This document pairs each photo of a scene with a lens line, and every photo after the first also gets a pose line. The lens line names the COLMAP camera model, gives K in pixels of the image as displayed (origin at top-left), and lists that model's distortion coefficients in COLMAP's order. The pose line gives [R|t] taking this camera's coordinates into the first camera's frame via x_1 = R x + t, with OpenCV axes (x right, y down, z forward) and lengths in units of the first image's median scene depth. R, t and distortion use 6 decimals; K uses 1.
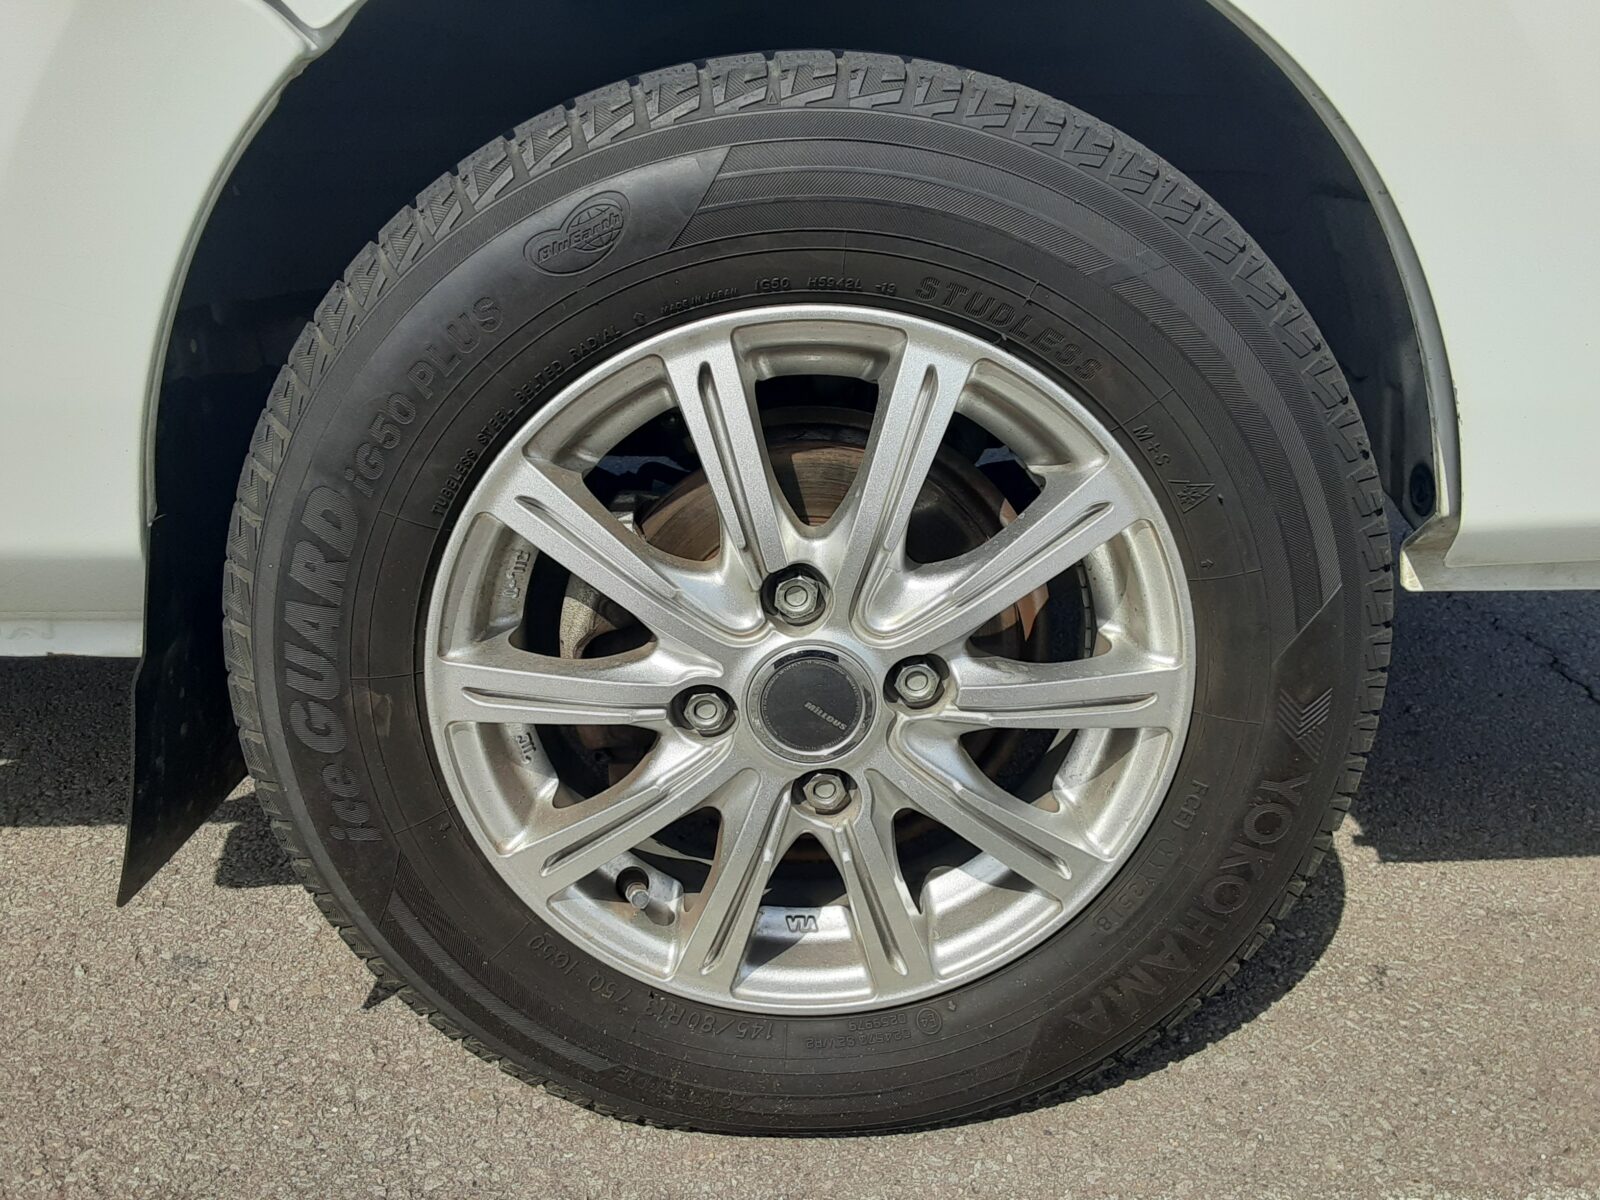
lens RADIAL K [[1283.7, 0, 802.3], [0, 1283.7, 624.6], [0, 0, 1]] dist [0.101564, -0.152404]
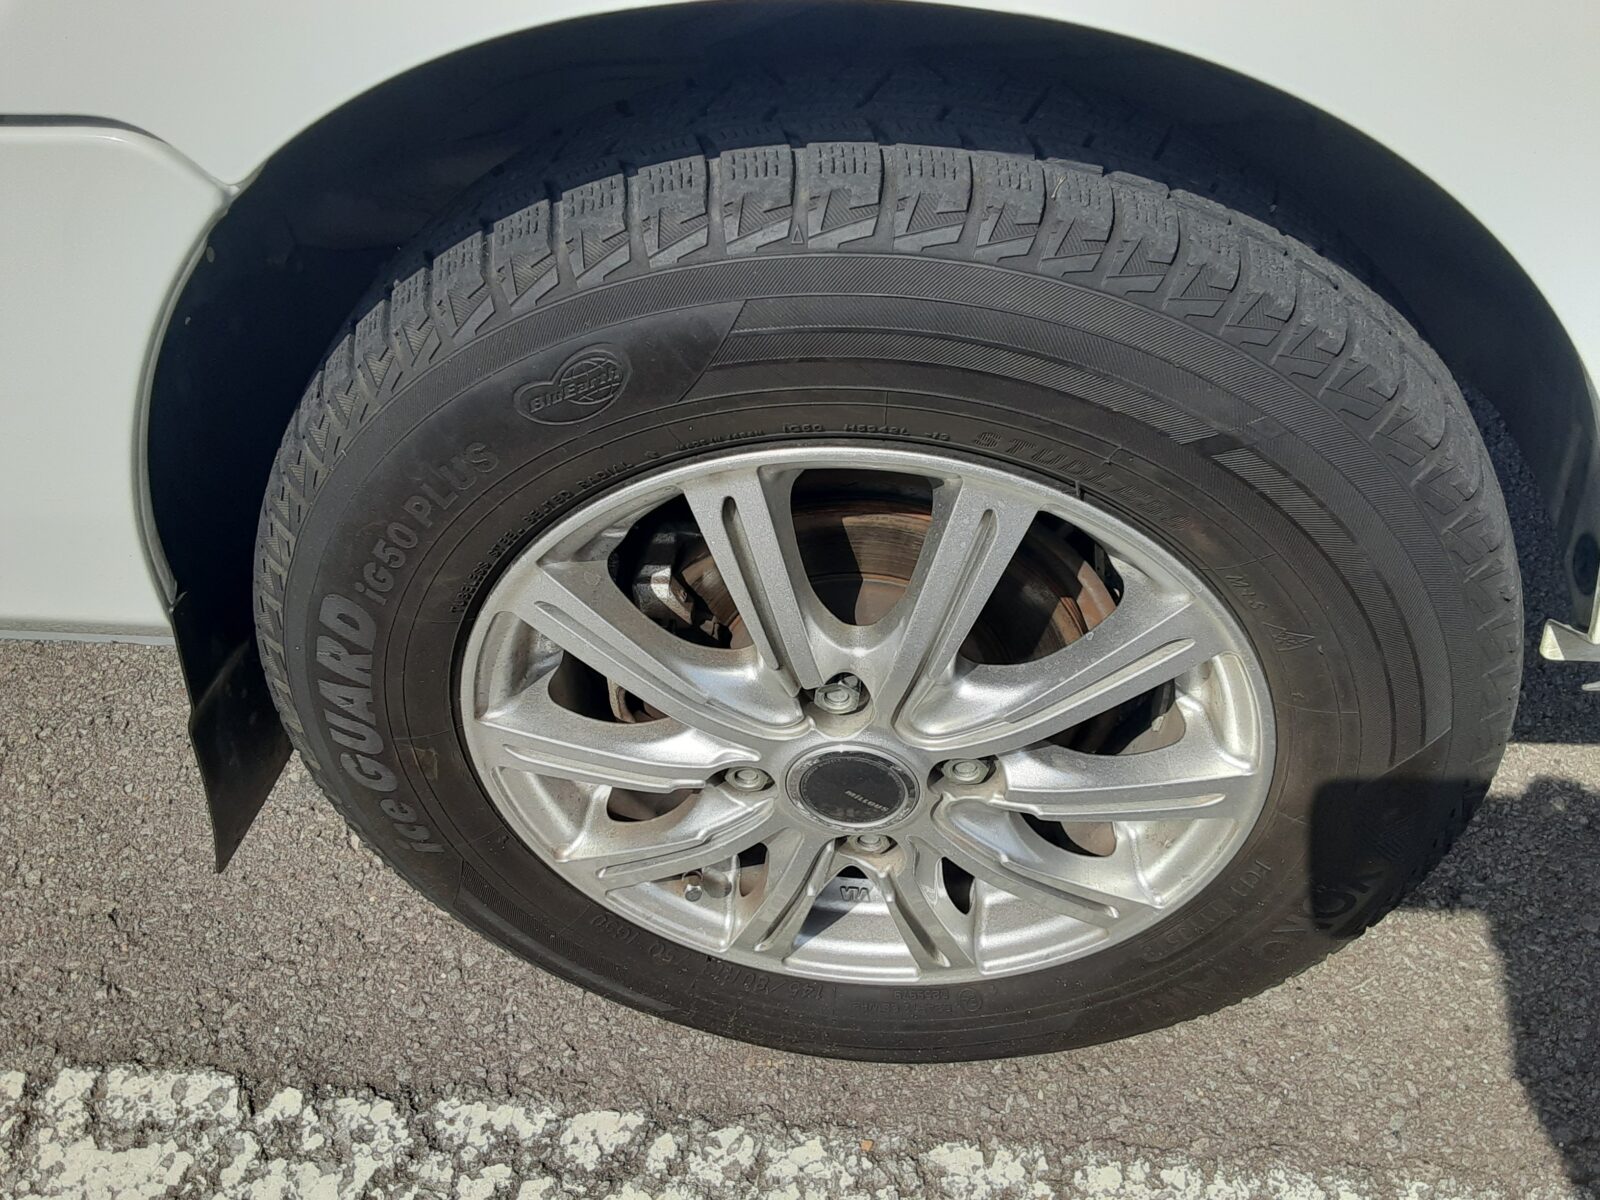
lens RADIAL K [[1283.7, 0, 807.9], [0, 1283.7, 607.9], [0, 0, 1]] dist [0.101564, -0.152404]
pose [[0.992535, 0.054906, -0.108902, 0.065953], [-0.008265, 0.921159, 0.389099, -0.403420], [0.121680, -0.385295, 0.914736, 0.150344]]
